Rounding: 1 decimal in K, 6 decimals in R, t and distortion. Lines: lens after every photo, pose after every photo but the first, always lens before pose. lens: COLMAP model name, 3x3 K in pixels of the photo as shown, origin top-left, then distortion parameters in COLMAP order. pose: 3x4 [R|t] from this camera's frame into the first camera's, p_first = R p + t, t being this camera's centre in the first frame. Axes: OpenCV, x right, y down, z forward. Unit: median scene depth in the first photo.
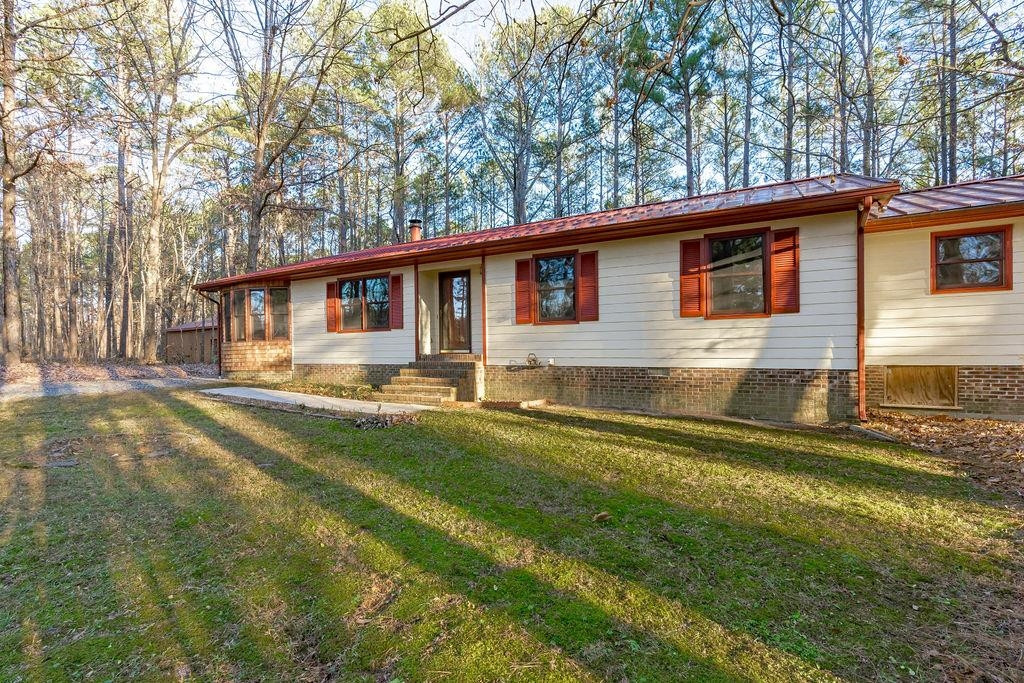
lens RADIAL K [[470.3, 0, 514.3], [0, 470.3, 346.2], [0, 0, 1]] dist [-0.001378, -0.000239]
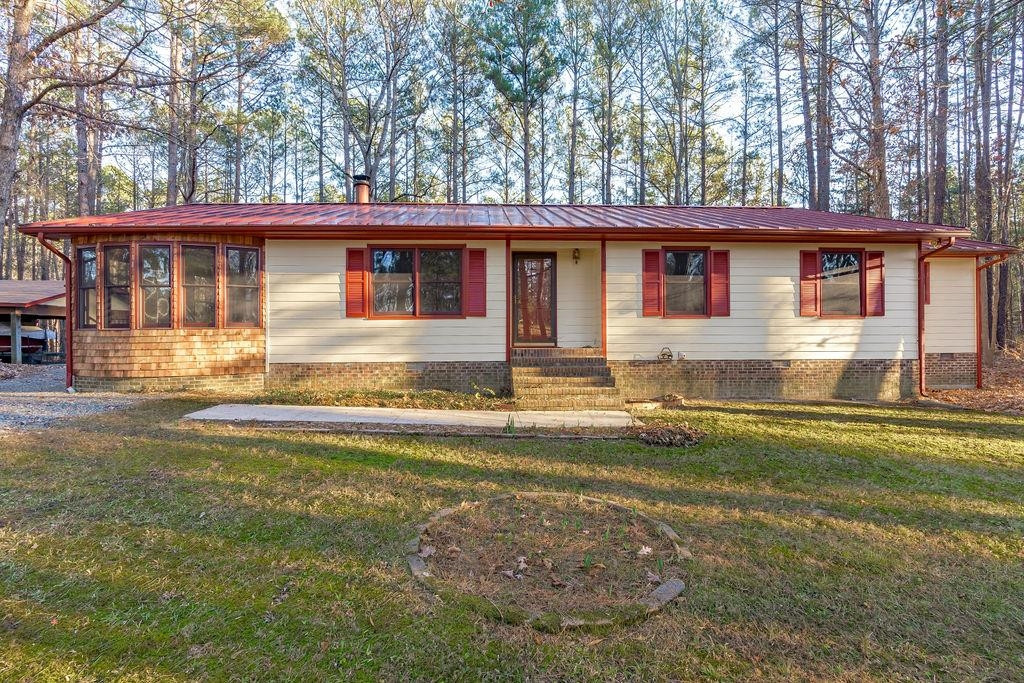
lens RADIAL K [[470.3, 0, 512.9], [0, 470.3, 339.4], [0, 0, 1]] dist [-0.001378, -0.000239]
pose [[0.840263, 0.001724, 0.542176, -0.780571], [-0.008292, 0.999919, 0.009671, -0.008743], [-0.542115, -0.012621, 0.840209, 0.366965]]
